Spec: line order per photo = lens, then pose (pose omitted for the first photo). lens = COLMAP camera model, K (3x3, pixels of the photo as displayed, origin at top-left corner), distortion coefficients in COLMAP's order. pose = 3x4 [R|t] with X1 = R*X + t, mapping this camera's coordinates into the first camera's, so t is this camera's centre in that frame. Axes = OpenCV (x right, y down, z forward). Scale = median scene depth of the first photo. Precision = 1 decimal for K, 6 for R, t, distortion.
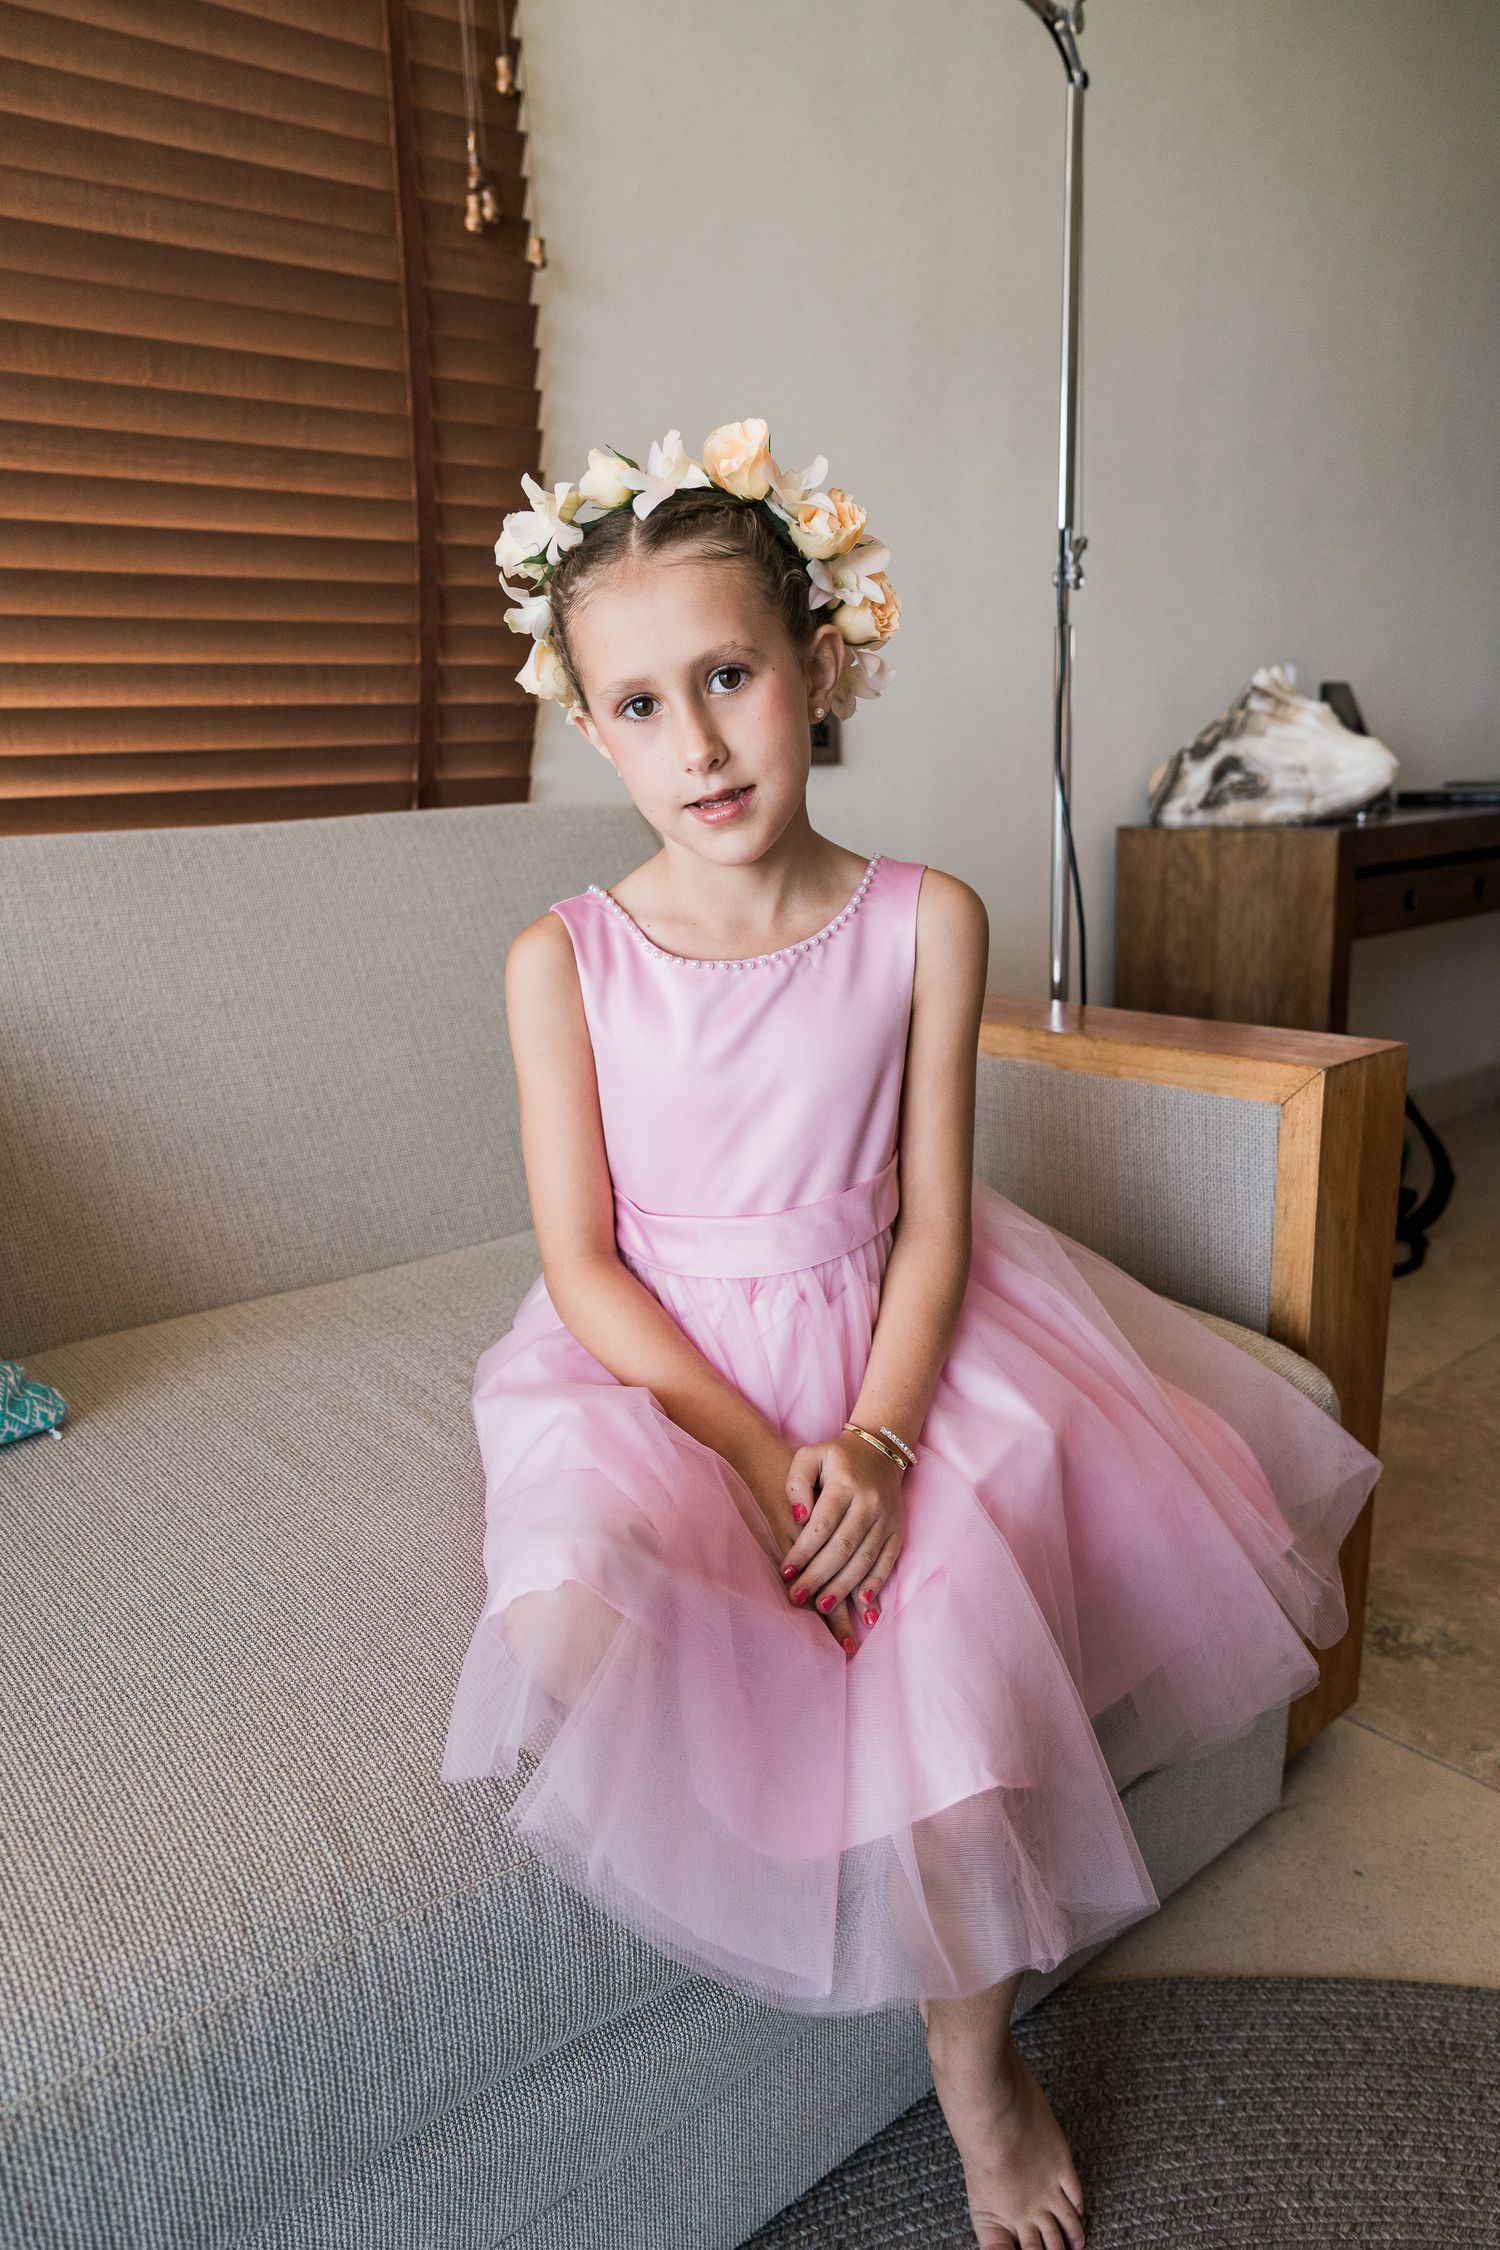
lens RADIAL K [[1504.3, 0, 742.1], [0, 1504.3, 1130.5], [0, 0, 1]] dist [0.004652, 0.007107]
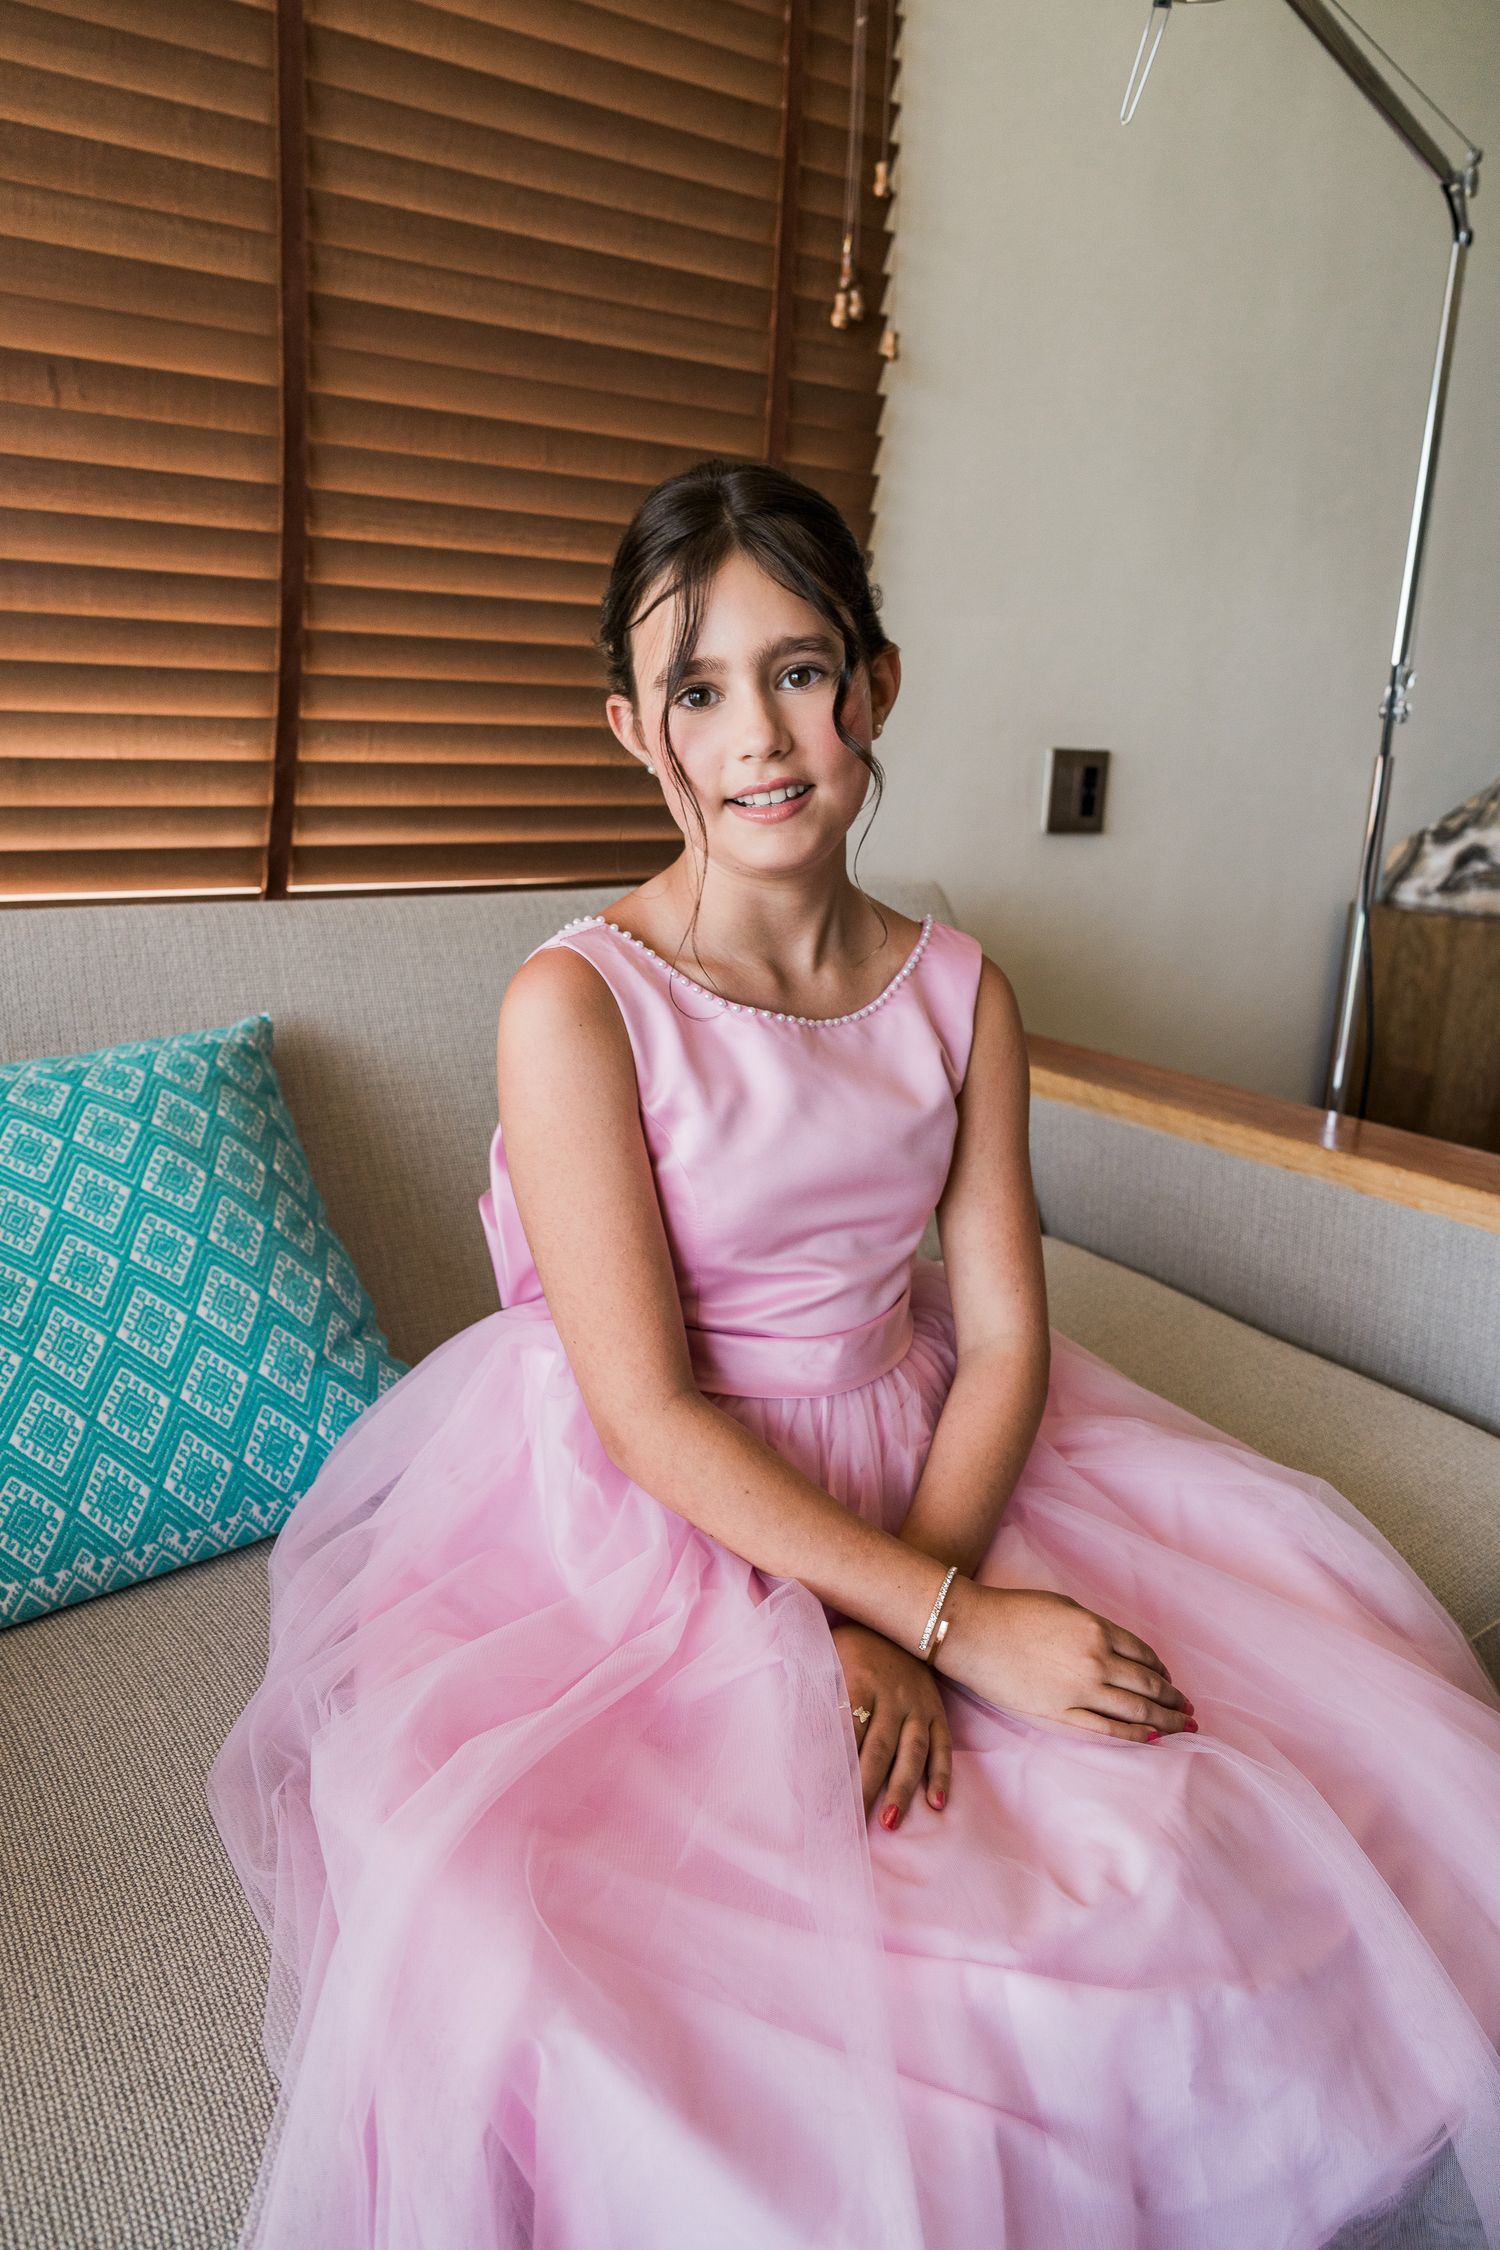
lens RADIAL K [[1504.3, 0, 756.8], [0, 1504.3, 1121.6], [0, 0, 1]] dist [0.004652, 0.007107]
pose [[0.994592, 0.089914, -0.051978, -0.132480], [-0.088895, 0.995807, 0.021598, -0.064299], [0.053702, -0.016861, 0.998415, -0.060284]]
